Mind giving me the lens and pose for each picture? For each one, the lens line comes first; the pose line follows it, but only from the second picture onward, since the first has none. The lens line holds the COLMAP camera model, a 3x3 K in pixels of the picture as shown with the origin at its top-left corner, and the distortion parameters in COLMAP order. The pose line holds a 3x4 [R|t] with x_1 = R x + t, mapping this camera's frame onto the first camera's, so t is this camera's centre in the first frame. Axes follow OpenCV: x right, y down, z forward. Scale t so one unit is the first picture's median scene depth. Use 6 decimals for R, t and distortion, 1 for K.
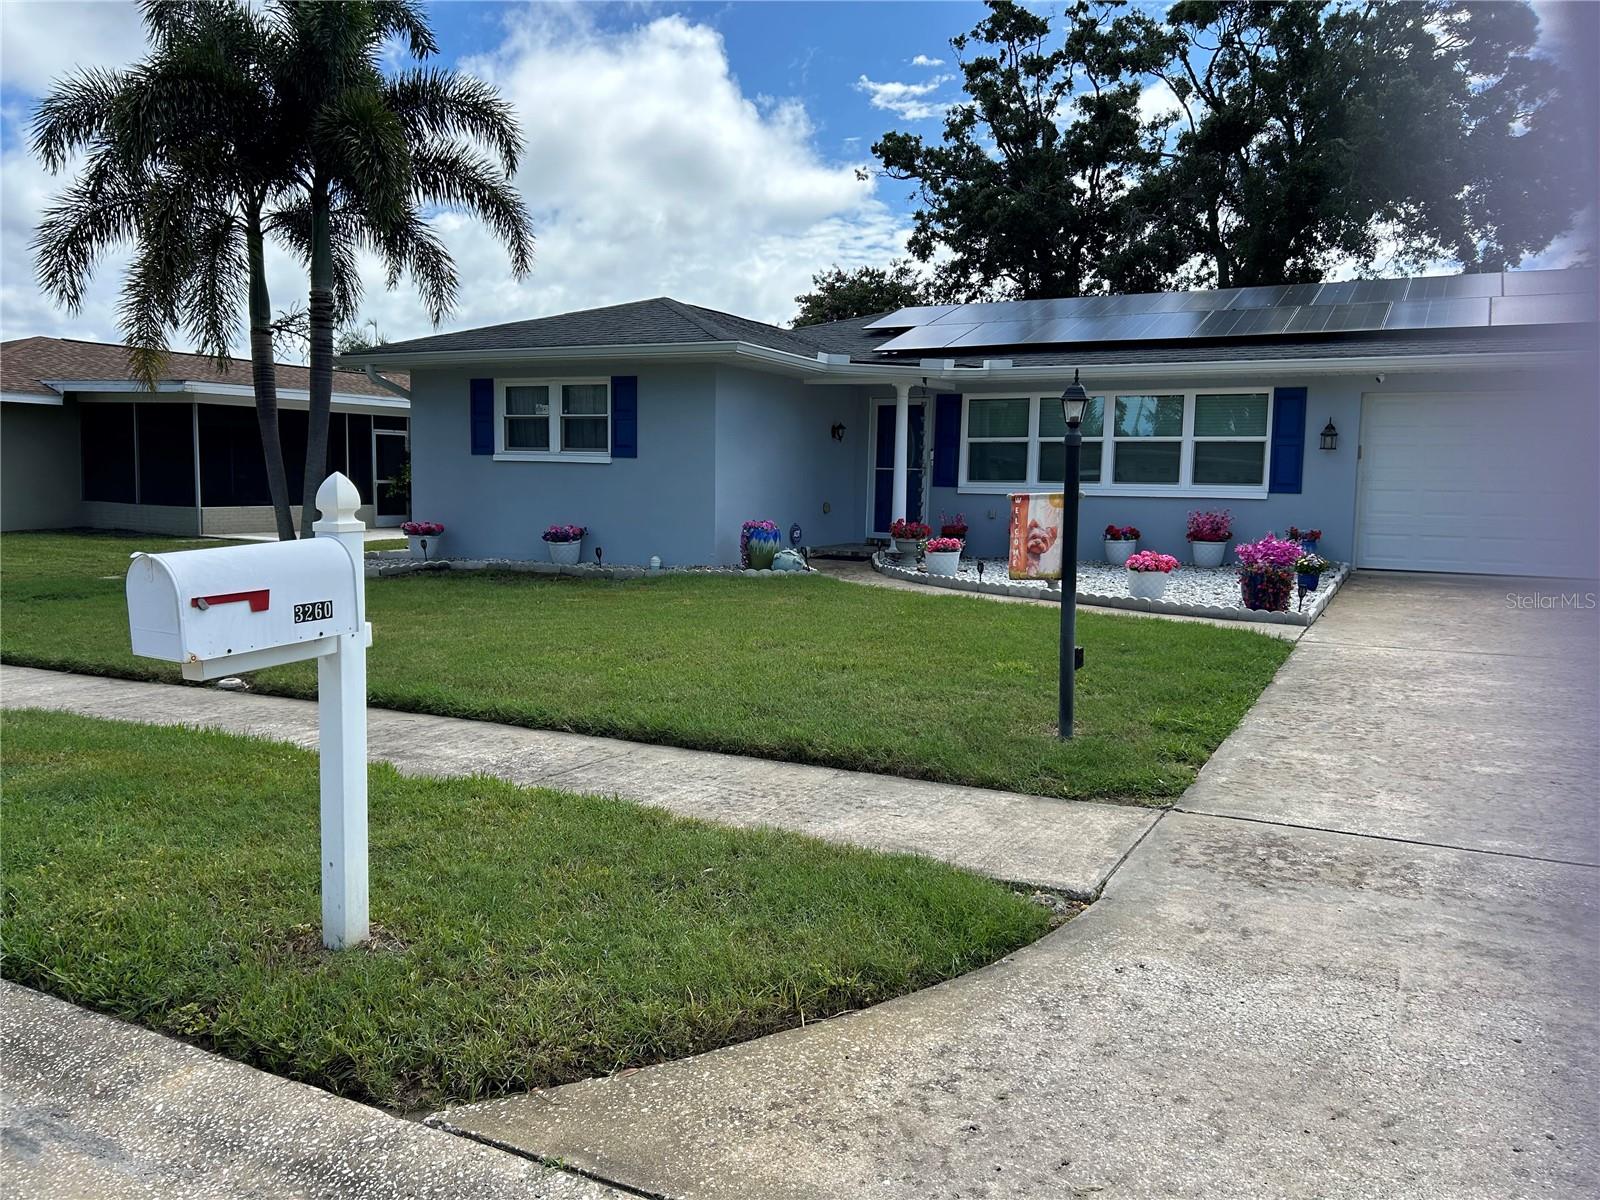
lens RADIAL K [[1205.6, 0, 800.9], [0, 1205.6, 601.6], [0, 0, 1]] dist [0.027673, -0.027403]
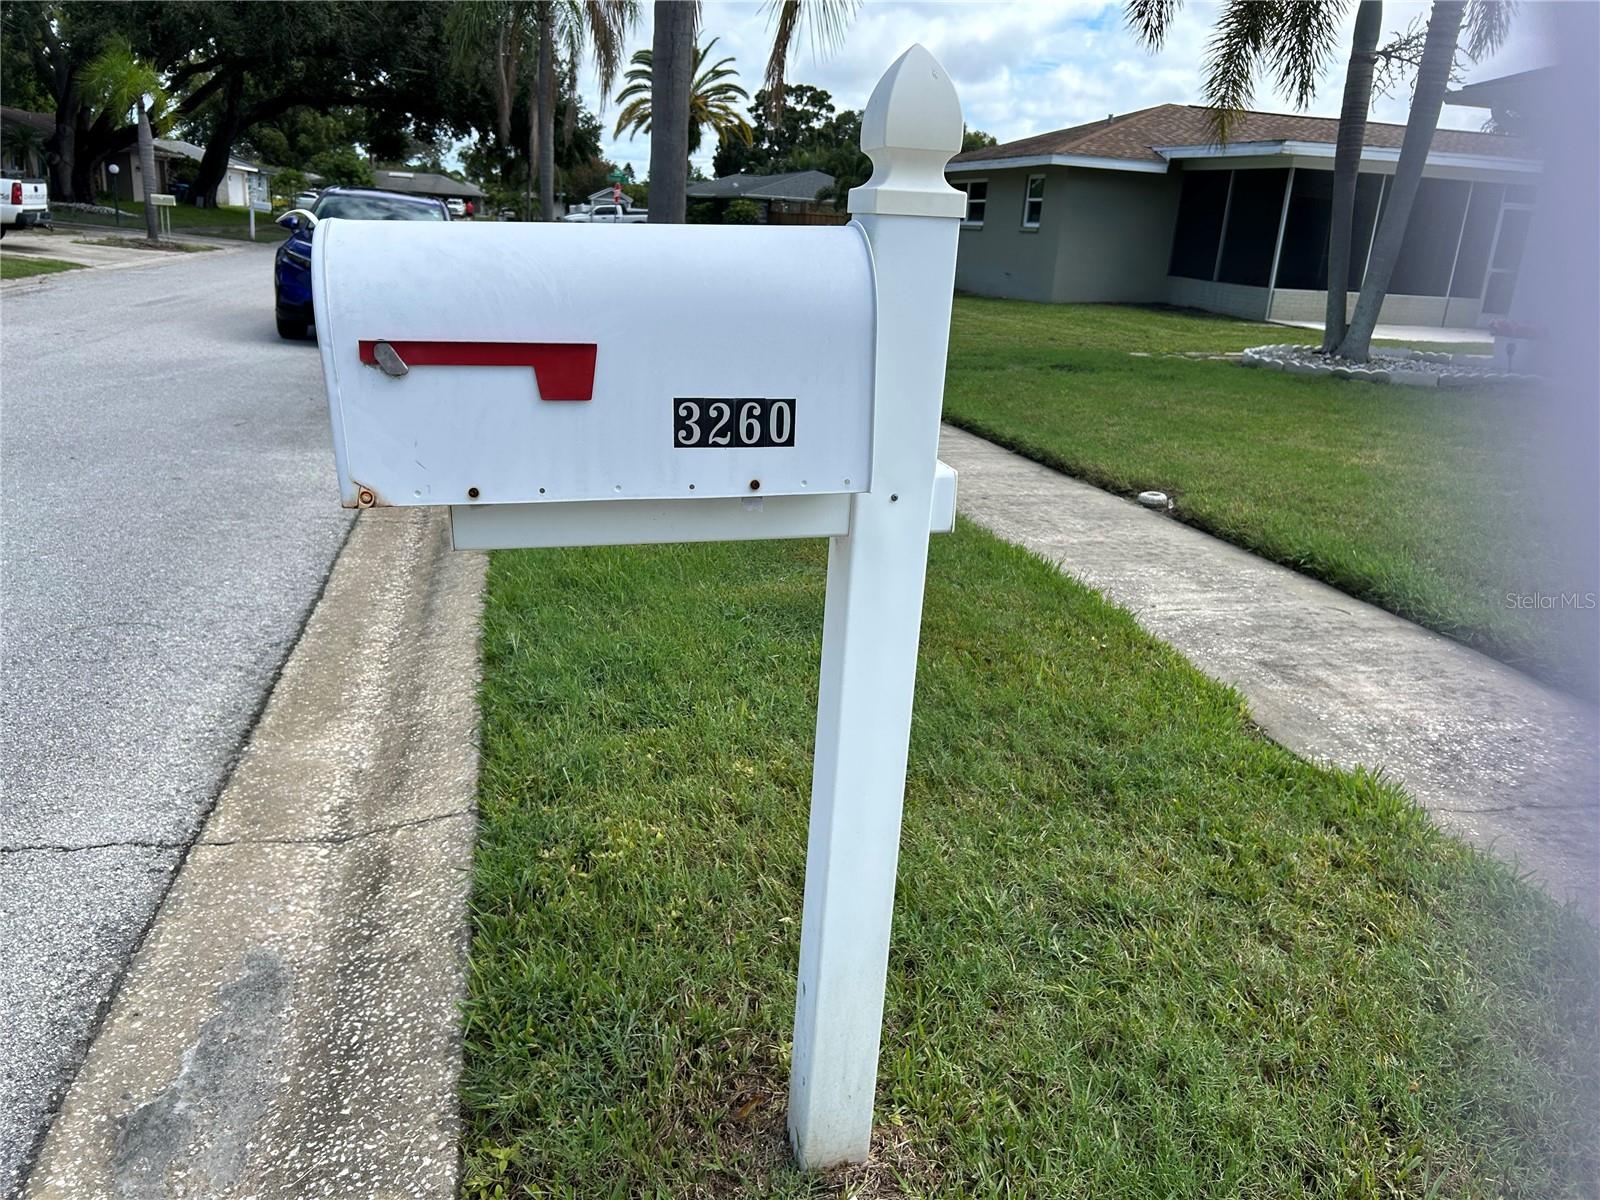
lens RADIAL K [[1205.6, 0, 799.2], [0, 1205.6, 611.2], [0, 0, 1]] dist [0.027673, -0.027403]
pose [[0.653162, 0.250967, -0.714419, -0.027771], [-0.125664, 0.966322, 0.224569, -0.005220], [0.746718, -0.056903, 0.662702, 0.189849]]
